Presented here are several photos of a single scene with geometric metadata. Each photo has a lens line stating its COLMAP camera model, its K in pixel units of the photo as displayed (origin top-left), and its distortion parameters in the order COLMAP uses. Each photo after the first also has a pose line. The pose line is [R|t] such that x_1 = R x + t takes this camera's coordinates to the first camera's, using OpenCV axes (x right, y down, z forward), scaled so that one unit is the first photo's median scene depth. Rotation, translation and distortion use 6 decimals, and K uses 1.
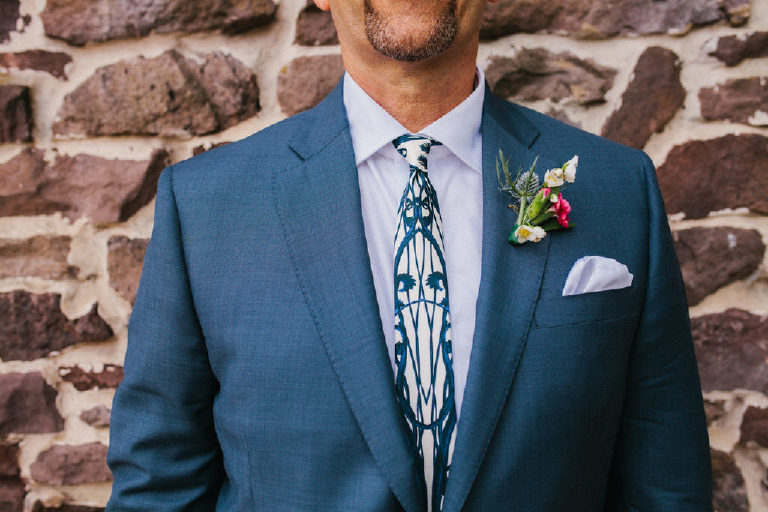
lens RADIAL K [[749.5, 0, 381.0], [0, 749.5, 250.0], [0, 0, 1]] dist [-0.019472, 0.000000]
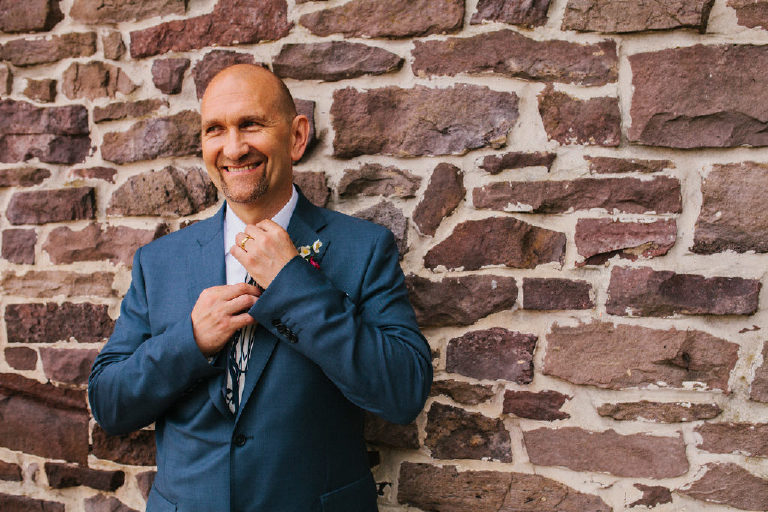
lens RADIAL K [[749.5, 0, 377.7], [0, 749.5, 258.0], [0, 0, 1]] dist [-0.019472, 0.000000]
pose [[0.979761, 0.017045, -0.199442, 0.545494], [-0.017815, 0.999839, -0.002069, -0.060604], [0.199375, 0.005580, 0.979907, -0.604178]]
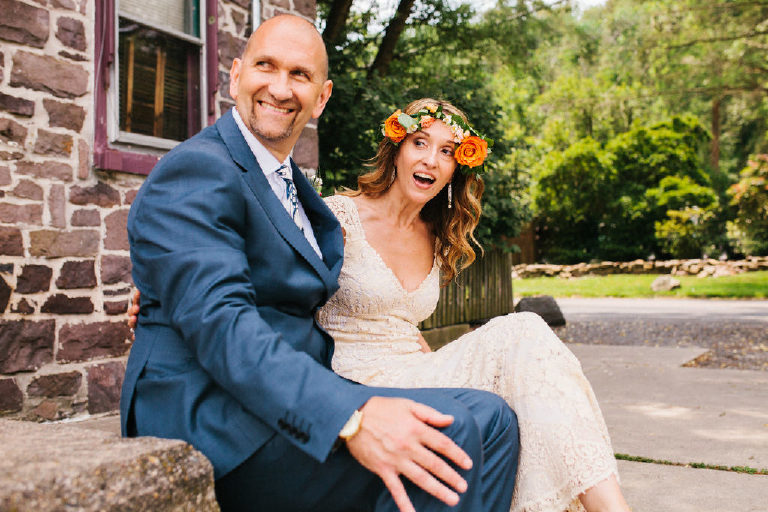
lens RADIAL K [[749.5, 0, 387.0], [0, 749.5, 247.7], [0, 0, 1]] dist [-0.019472, 0.000000]
pose [[0.518193, 0.014316, 0.855144, -1.172681], [0.088791, 0.993557, -0.070438, 1.063255], [-0.850642, 0.112429, 0.513583, -2.180072]]
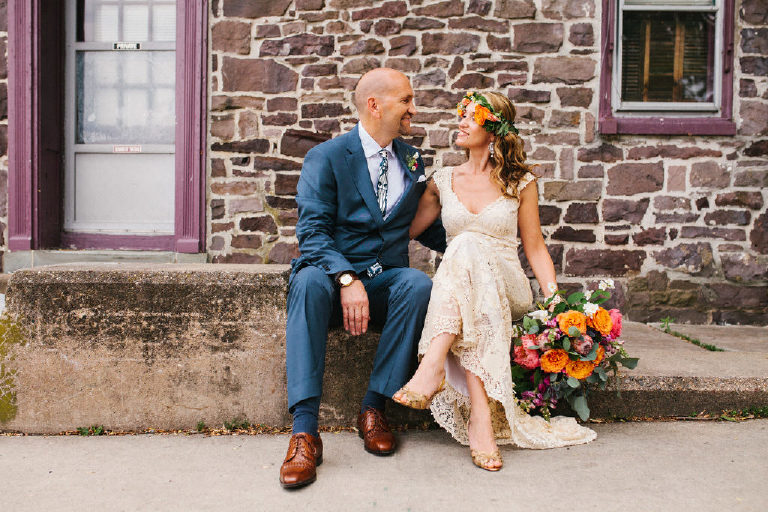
lens RADIAL K [[749.5, 0, 357.8], [0, 749.5, 243.6], [0, 0, 1]] dist [-0.019472, 0.000000]
pose [[0.998398, 0.012644, -0.055142, -0.022279], [-0.014958, 0.999016, -0.041755, 1.240781], [0.054560, 0.042513, 0.997605, -4.119856]]
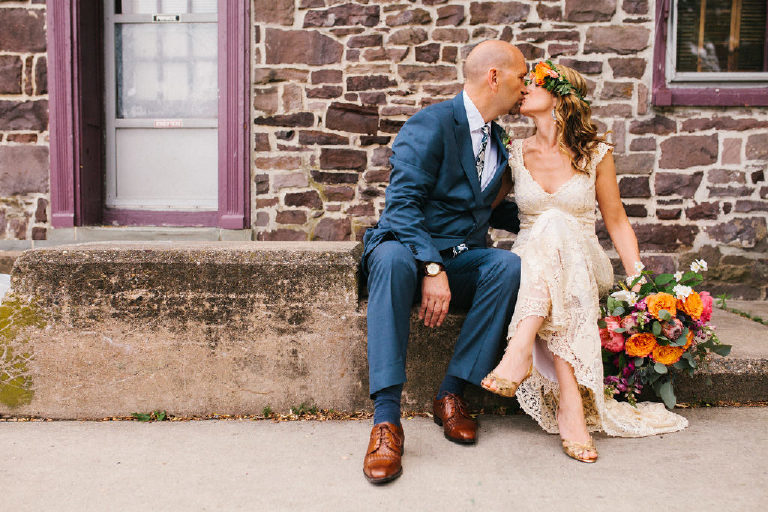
lens RADIAL K [[749.5, 0, 385.4], [0, 749.5, 249.9], [0, 0, 1]] dist [-0.019472, 0.000000]
pose [[0.997778, 0.011716, -0.065583, -0.102283], [-0.011691, 0.999931, 0.000773, 1.232177], [0.065588, -0.000005, 0.997847, -4.048024]]
